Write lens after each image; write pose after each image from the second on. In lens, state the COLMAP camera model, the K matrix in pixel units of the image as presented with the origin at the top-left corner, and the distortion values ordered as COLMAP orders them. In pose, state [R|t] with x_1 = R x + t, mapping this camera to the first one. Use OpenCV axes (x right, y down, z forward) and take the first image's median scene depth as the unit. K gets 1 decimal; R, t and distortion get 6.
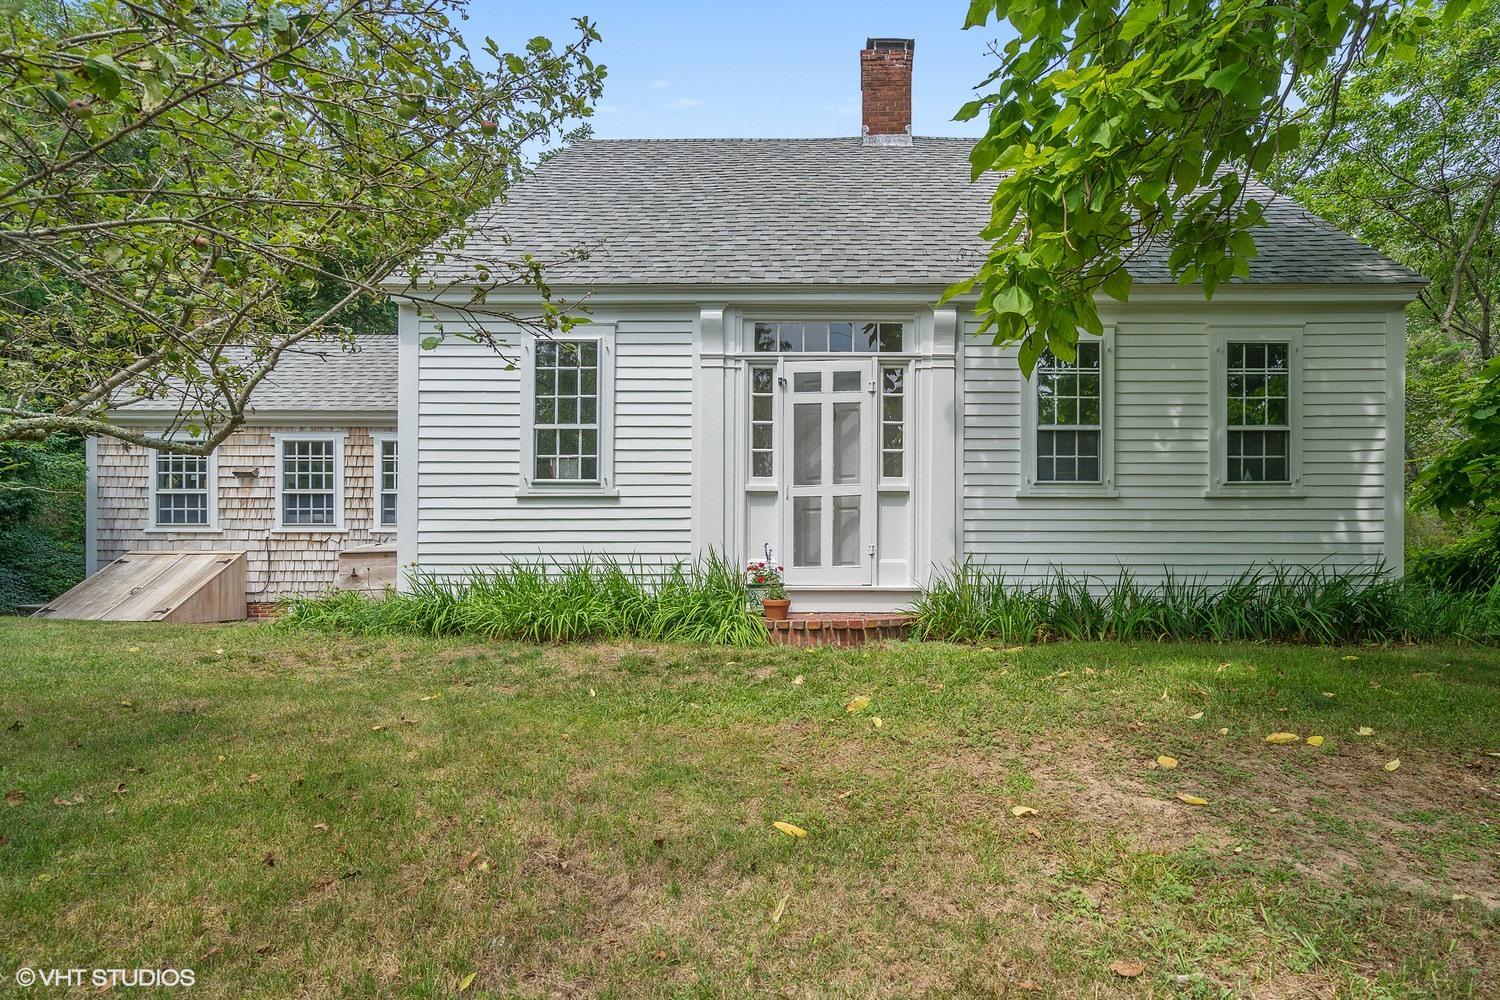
lens RADIAL K [[660.7, 0, 750.0], [0, 660.7, 500.0], [0, 0, 1]] dist [0.023423, 0.000054]
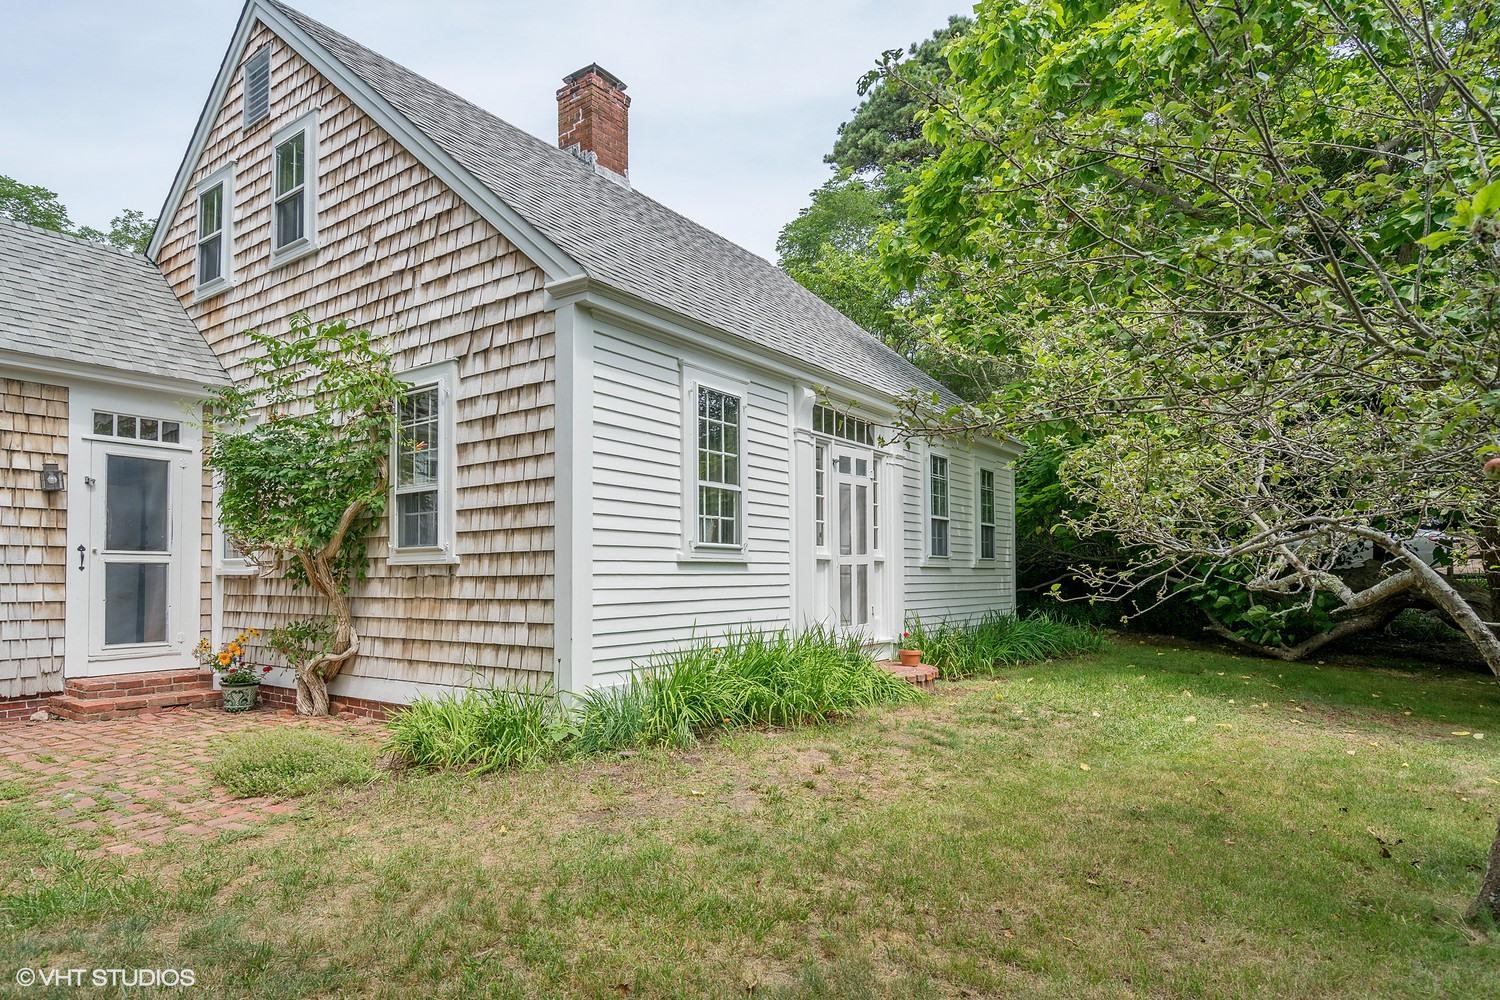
lens RADIAL K [[844.6, 0, 748.8], [0, 844.6, 470.9], [0, 0, 1]] dist [0.002559, 0.000410]
pose [[0.582123, 0.100298, 0.806891, -1.191273], [-0.037108, 0.994606, -0.096860, -0.018823], [-0.812253, 0.026443, 0.582705, 0.281031]]
